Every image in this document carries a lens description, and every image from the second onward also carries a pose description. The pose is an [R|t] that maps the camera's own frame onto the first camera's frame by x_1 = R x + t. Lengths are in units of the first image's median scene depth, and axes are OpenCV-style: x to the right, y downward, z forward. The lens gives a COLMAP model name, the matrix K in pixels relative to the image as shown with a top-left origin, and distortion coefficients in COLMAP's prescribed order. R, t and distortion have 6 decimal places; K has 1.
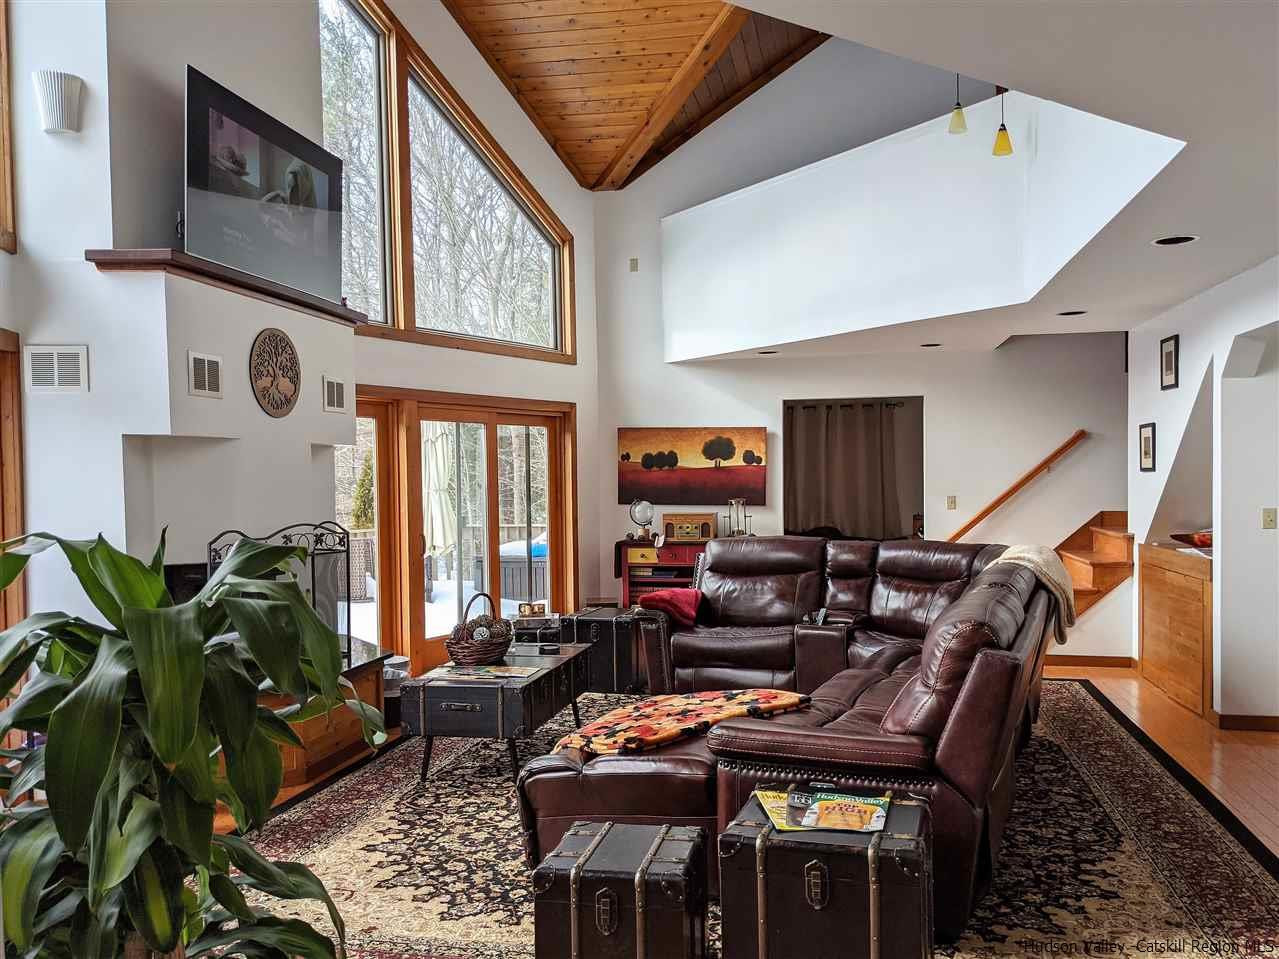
lens RADIAL K [[1011.1, 0, 633.6], [0, 1011.1, 488.4], [0, 0, 1]] dist [0.041153, -0.041101]
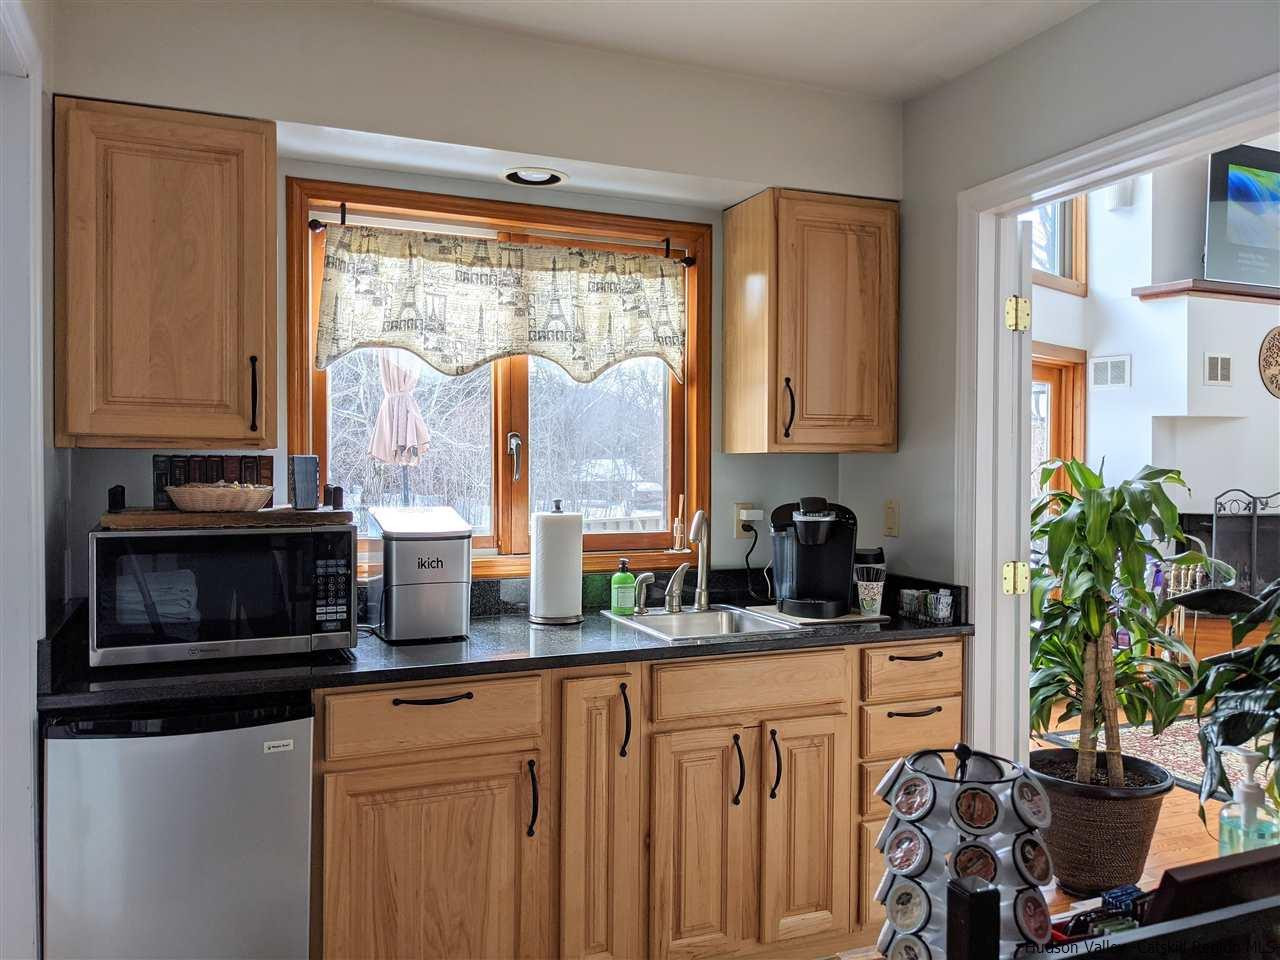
lens RADIAL K [[1011.8, 0, 635.2], [0, 1011.8, 477.8], [0, 0, 1]] dist [0.041153, -0.041101]
pose [[0.546649, 0.026671, -0.836937, 0.286545], [-0.024737, 0.999571, 0.015697, 0.027678], [0.836996, 0.012122, 0.547074, -0.364803]]
